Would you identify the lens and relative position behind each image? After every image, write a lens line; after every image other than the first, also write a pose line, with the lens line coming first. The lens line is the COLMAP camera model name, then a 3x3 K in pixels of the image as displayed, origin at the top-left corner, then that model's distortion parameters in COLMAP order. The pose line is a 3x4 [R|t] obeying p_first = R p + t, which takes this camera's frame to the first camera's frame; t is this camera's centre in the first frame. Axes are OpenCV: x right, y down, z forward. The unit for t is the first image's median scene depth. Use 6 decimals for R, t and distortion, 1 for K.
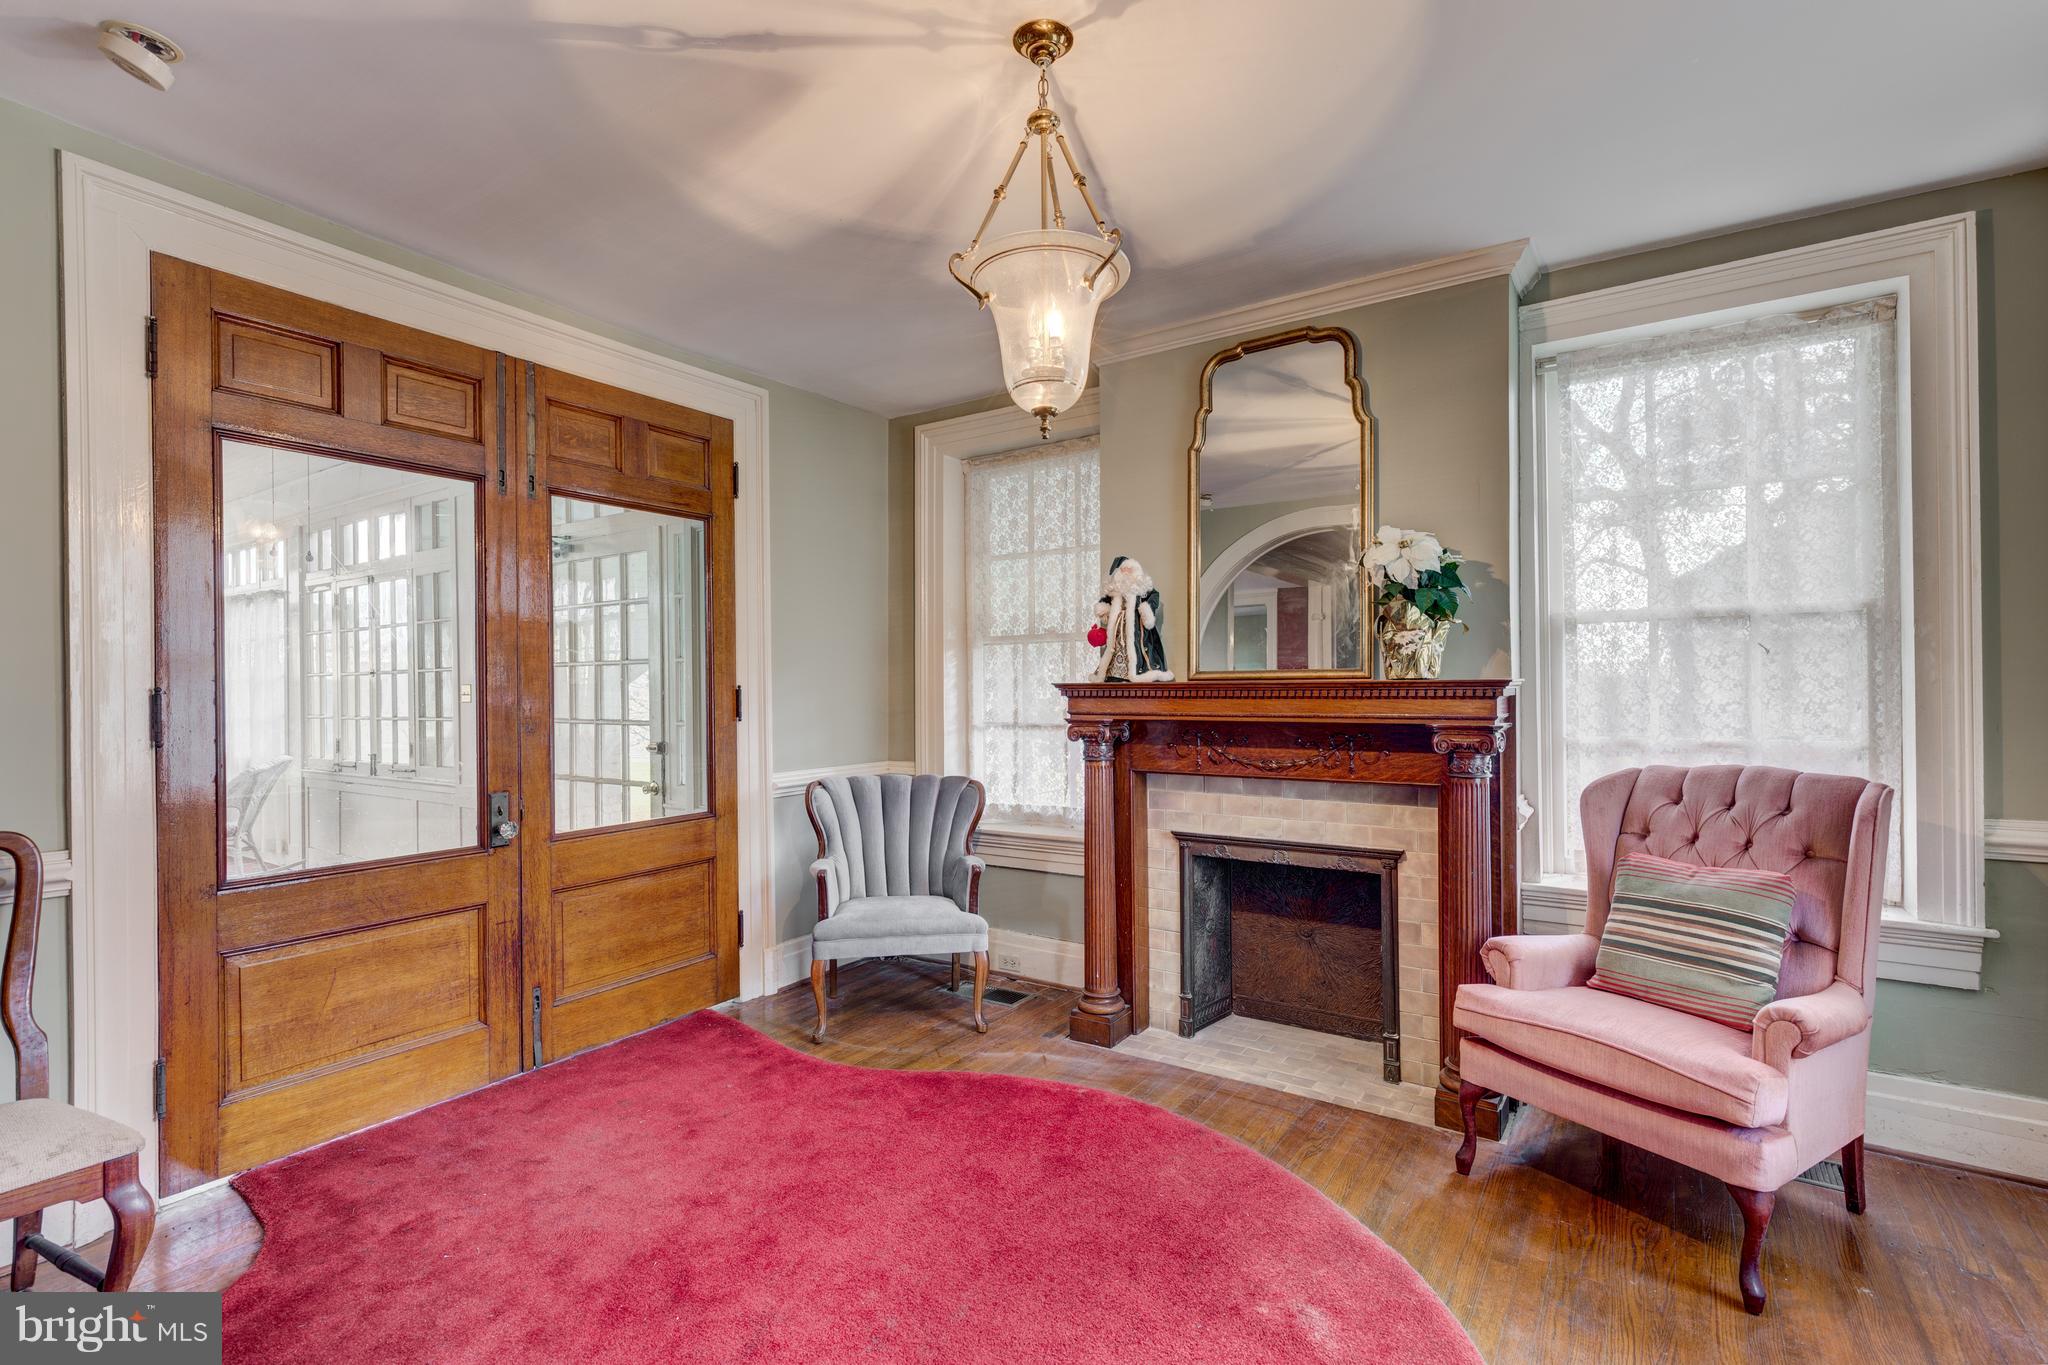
lens RADIAL K [[931.9, 0, 1024.0], [0, 931.9, 682.5], [0, 0, 1]] dist [0.002128, 0.000042]
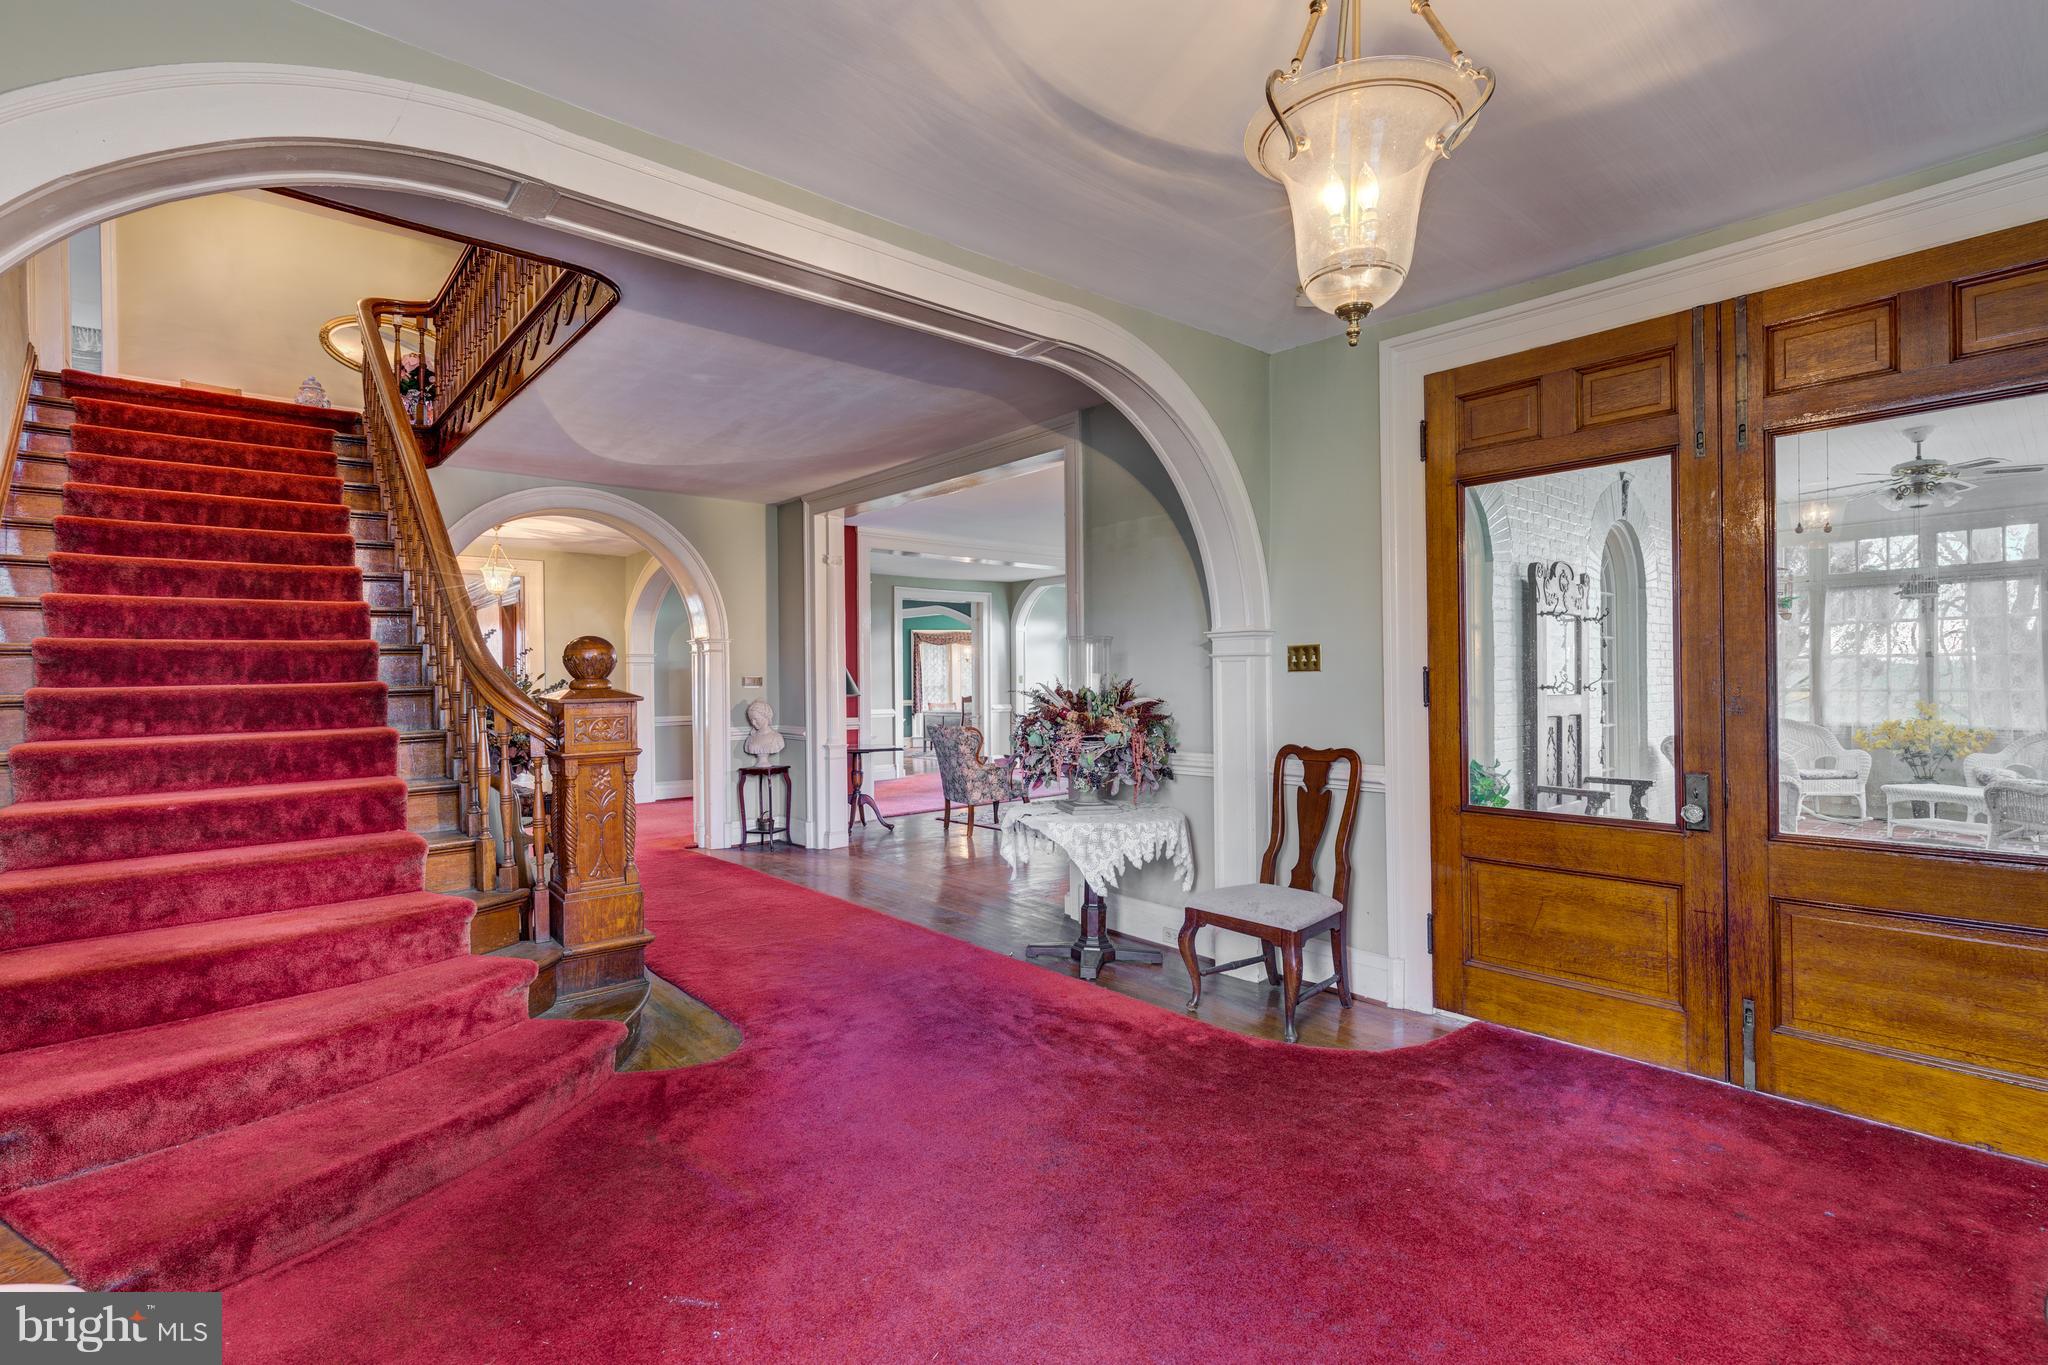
lens RADIAL K [[931.9, 0, 1024.0], [0, 931.9, 682.5], [0, 0, 1]] dist [0.002128, 0.000042]
pose [[-0.249867, 0.012788, -0.968196, 0.544023], [0.015519, 0.999837, 0.009200, 0.006049], [0.968156, -0.012727, -0.250025, 0.593314]]
